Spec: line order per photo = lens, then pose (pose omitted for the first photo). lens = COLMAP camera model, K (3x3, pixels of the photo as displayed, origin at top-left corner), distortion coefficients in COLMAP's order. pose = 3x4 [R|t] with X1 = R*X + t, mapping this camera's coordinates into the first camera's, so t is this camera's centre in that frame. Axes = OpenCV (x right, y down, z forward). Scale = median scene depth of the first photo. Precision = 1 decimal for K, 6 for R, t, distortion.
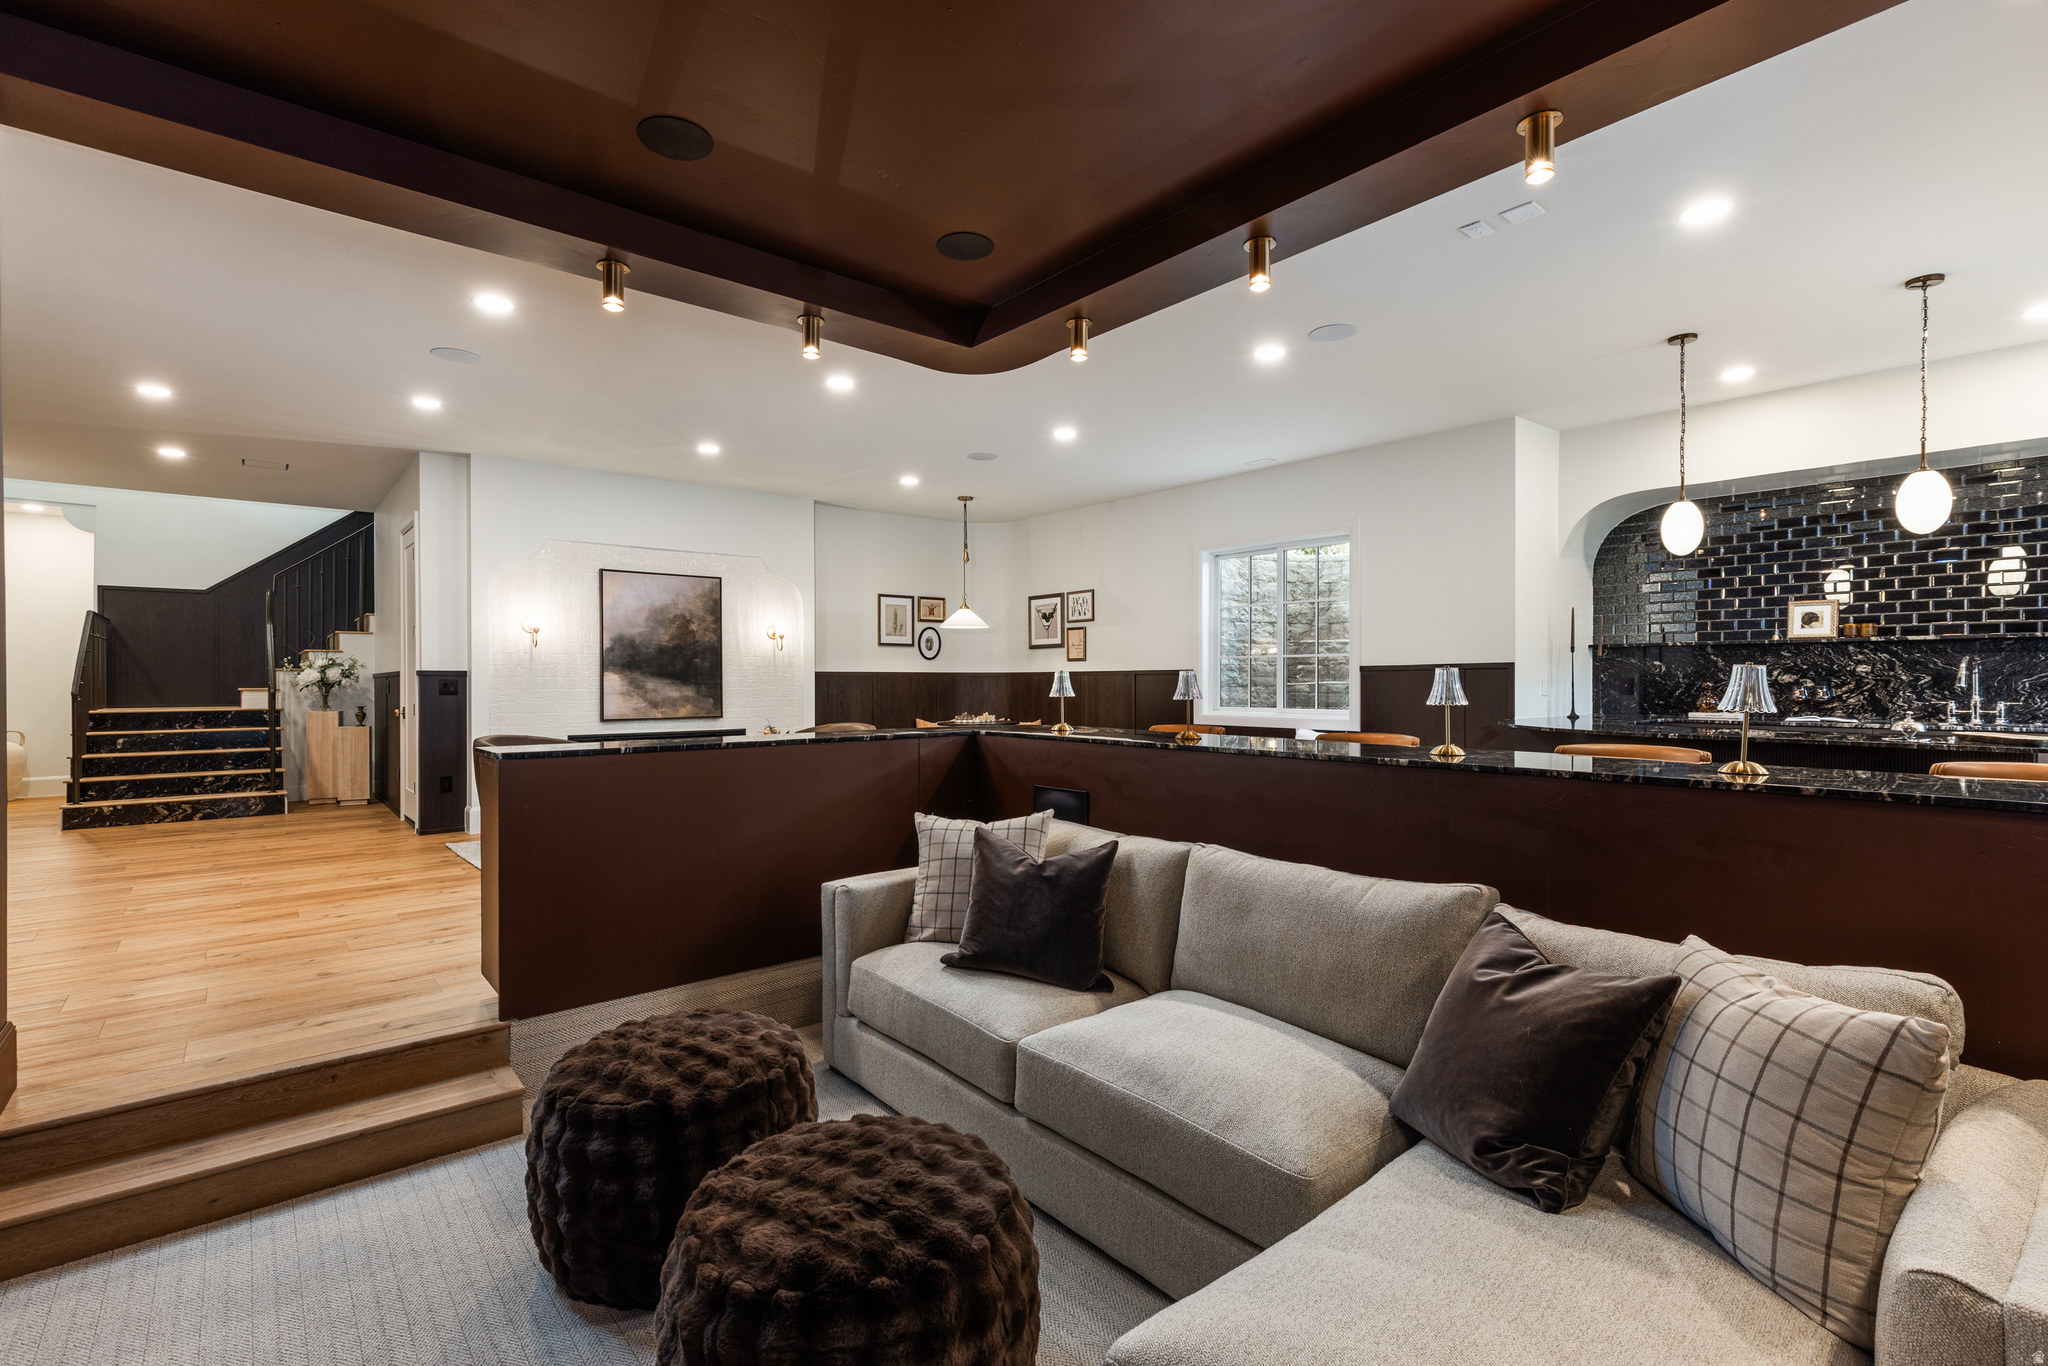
lens RADIAL K [[928.3, 0, 1030.0], [0, 928.3, 684.3], [0, 0, 1]] dist [0.005563, -0.000220]
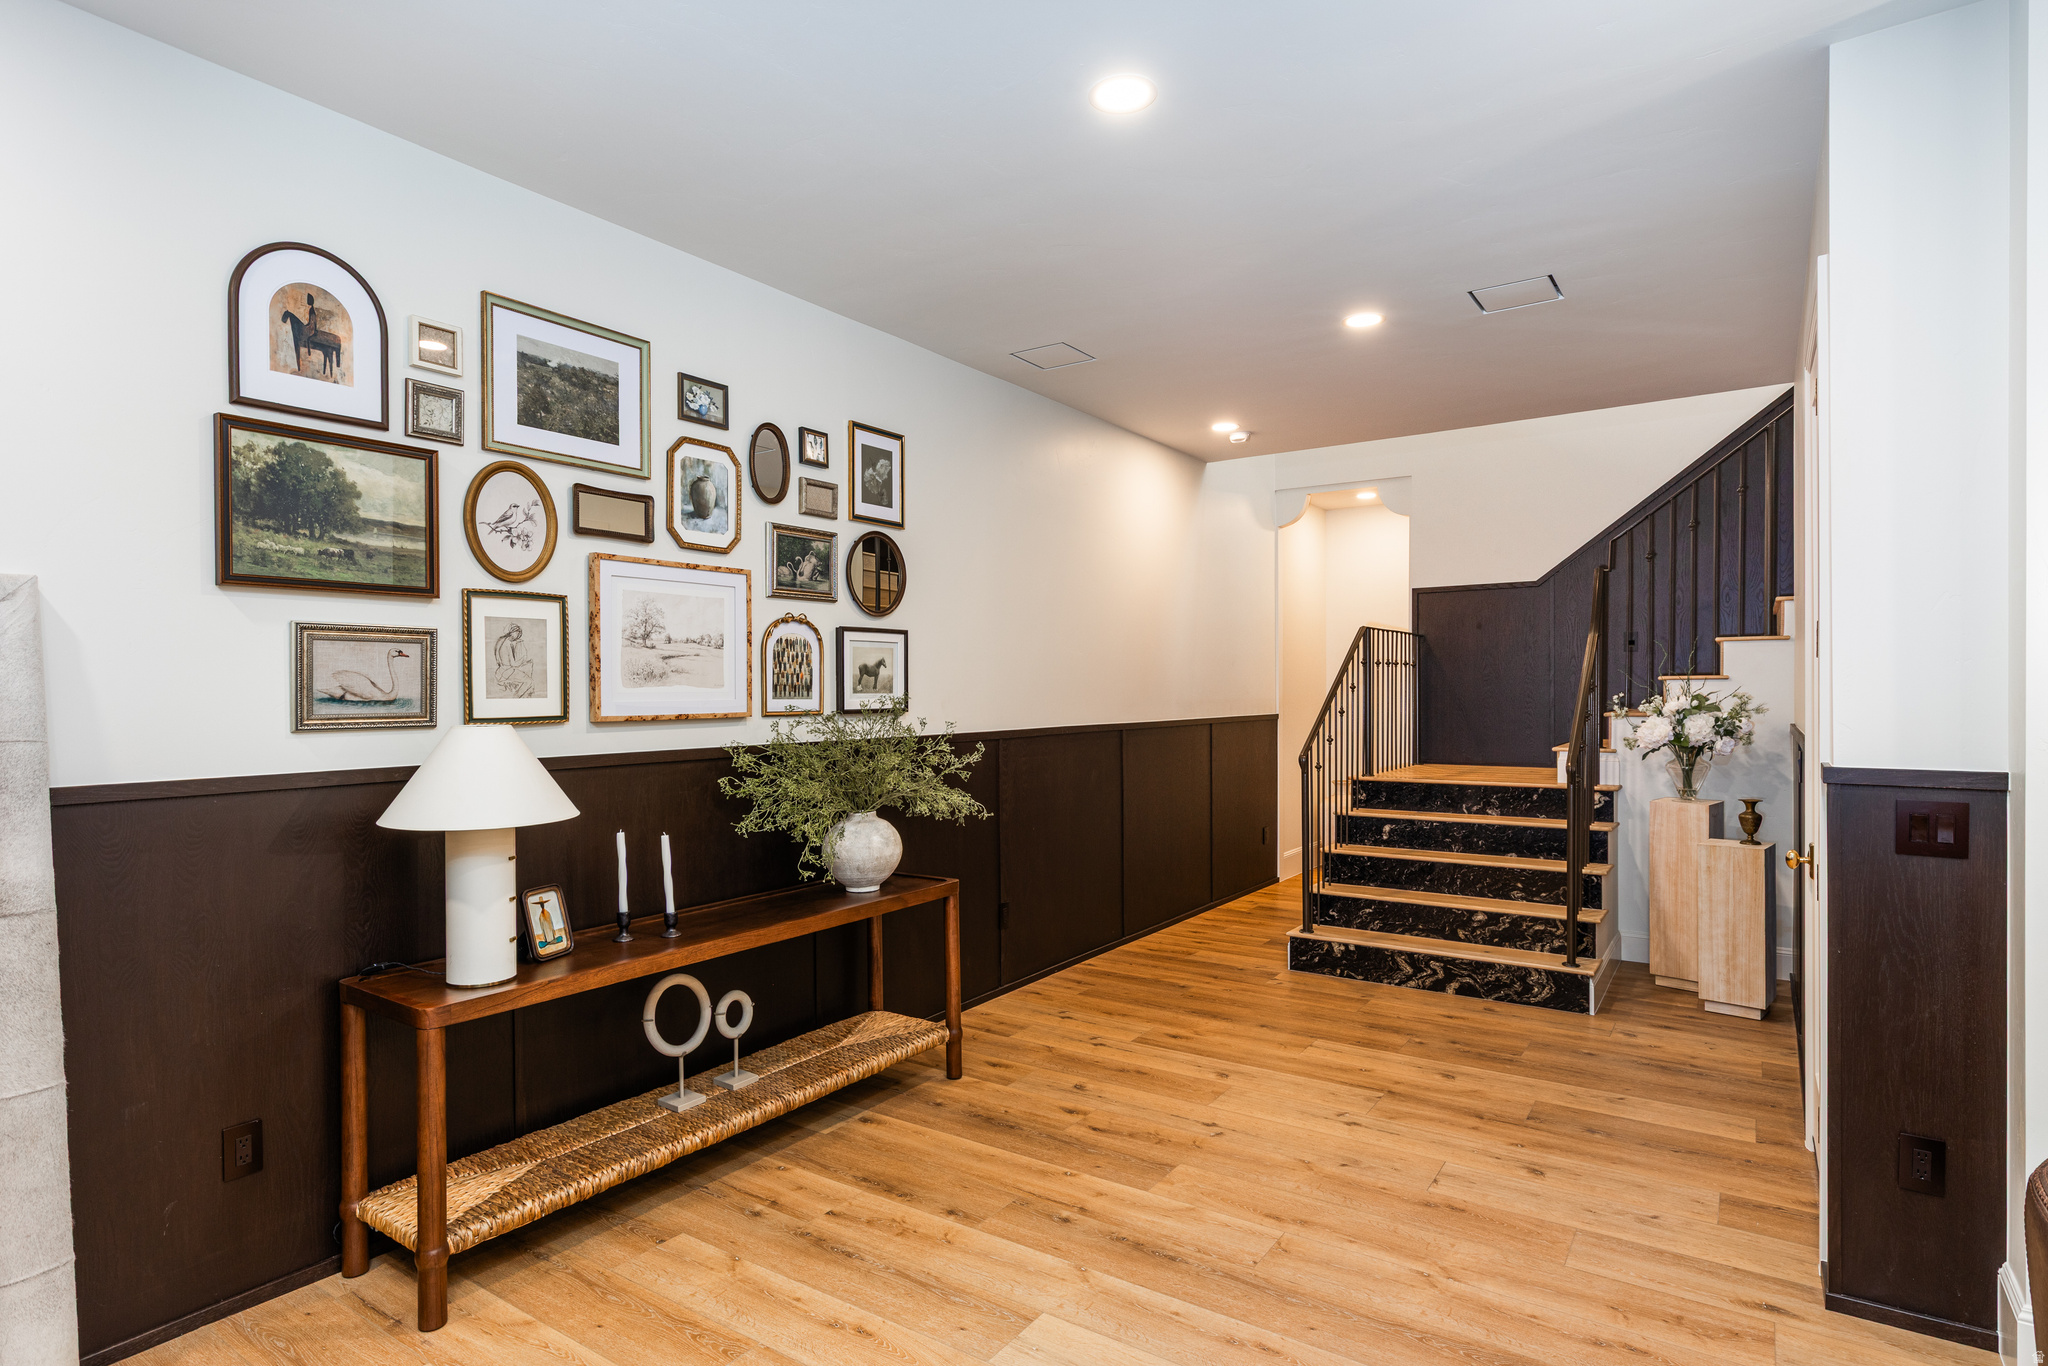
lens RADIAL K [[1060.6, 0, 1030.3], [0, 1060.6, 697.1], [0, 0, 1]] dist [-0.000822, -0.000421]
pose [[0.264581, 0.007868, -0.964331, -0.332376], [0.002839, 0.999956, 0.008938, -0.035205], [0.964359, -0.005103, 0.264547, 0.558759]]
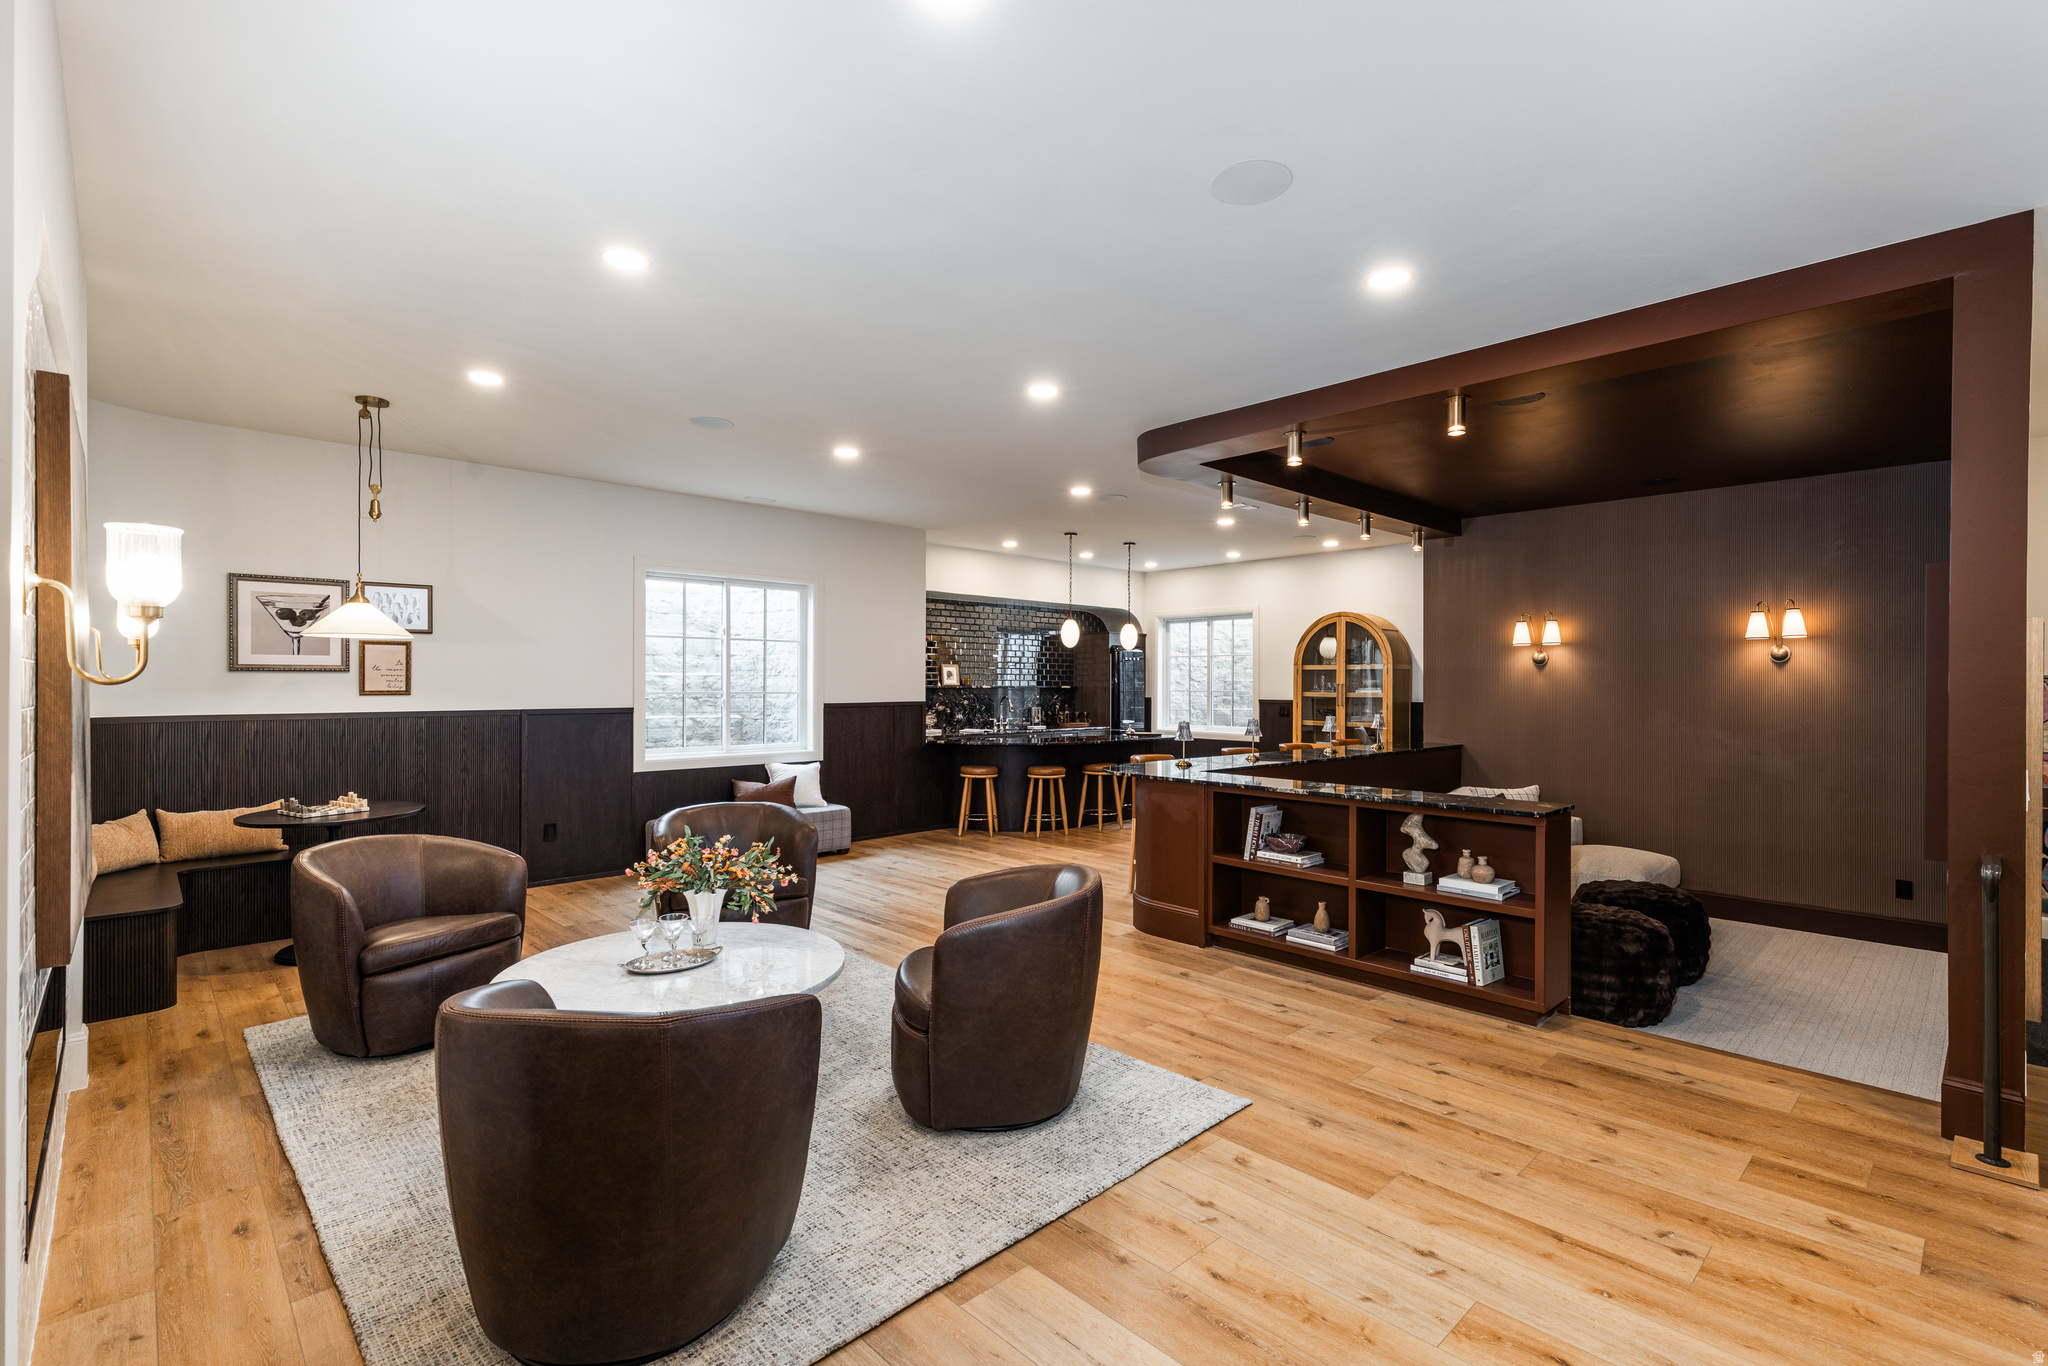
lens RADIAL K [[928.3, 0, 1030.0], [0, 928.3, 684.3], [0, 0, 1]] dist [0.005563, -0.000220]
pose [[-0.068394, 0.002488, 0.997655, -0.684698], [0.002317, 0.999995, -0.002335, -0.033823], [-0.997656, 0.002152, -0.068399, 0.696453]]
